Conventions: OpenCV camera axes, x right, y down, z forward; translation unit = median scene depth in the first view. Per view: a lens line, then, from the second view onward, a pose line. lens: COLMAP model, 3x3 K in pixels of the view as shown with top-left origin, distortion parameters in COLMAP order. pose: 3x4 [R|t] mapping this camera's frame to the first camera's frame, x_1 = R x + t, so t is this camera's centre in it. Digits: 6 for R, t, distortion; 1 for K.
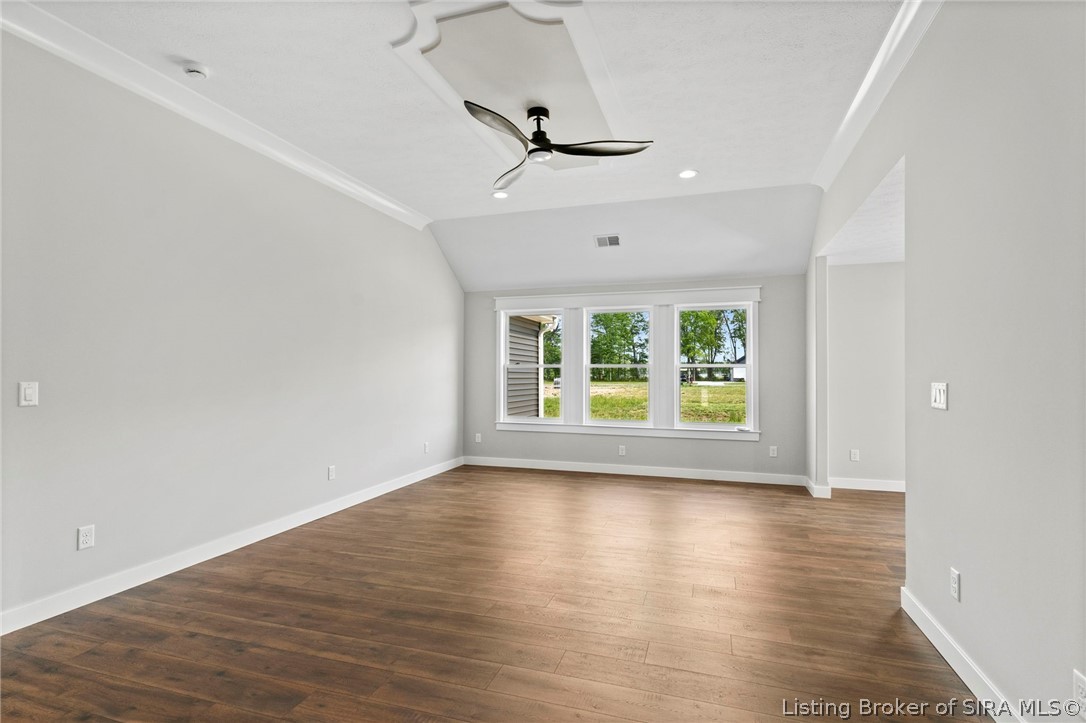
lens RADIAL K [[530.3, 0, 545.4], [0, 530.3, 366.4], [0, 0, 1]] dist [0.001115, -0.000425]
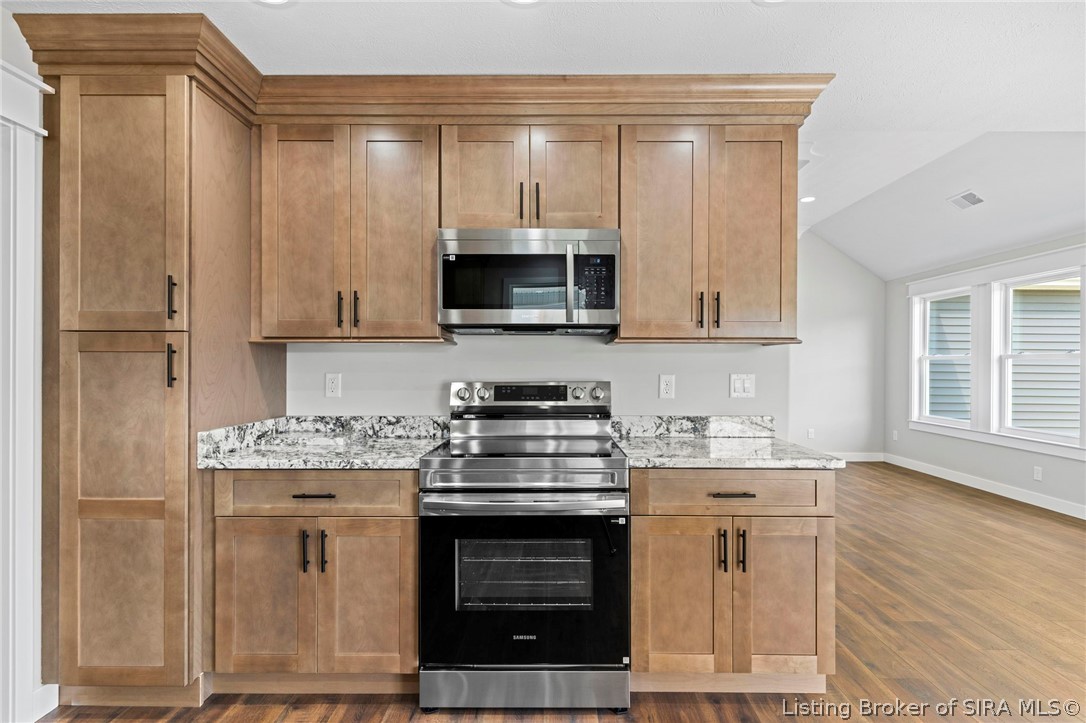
lens RADIAL K [[530.3, 0, 542.1], [0, 530.3, 363.6], [0, 0, 1]] dist [0.001115, -0.000425]
pose [[0.301314, -0.002893, -0.953521, 1.120799], [0.008901, 0.999960, -0.000221, 0.006039], [0.953483, -0.008421, 0.301328, 0.243005]]
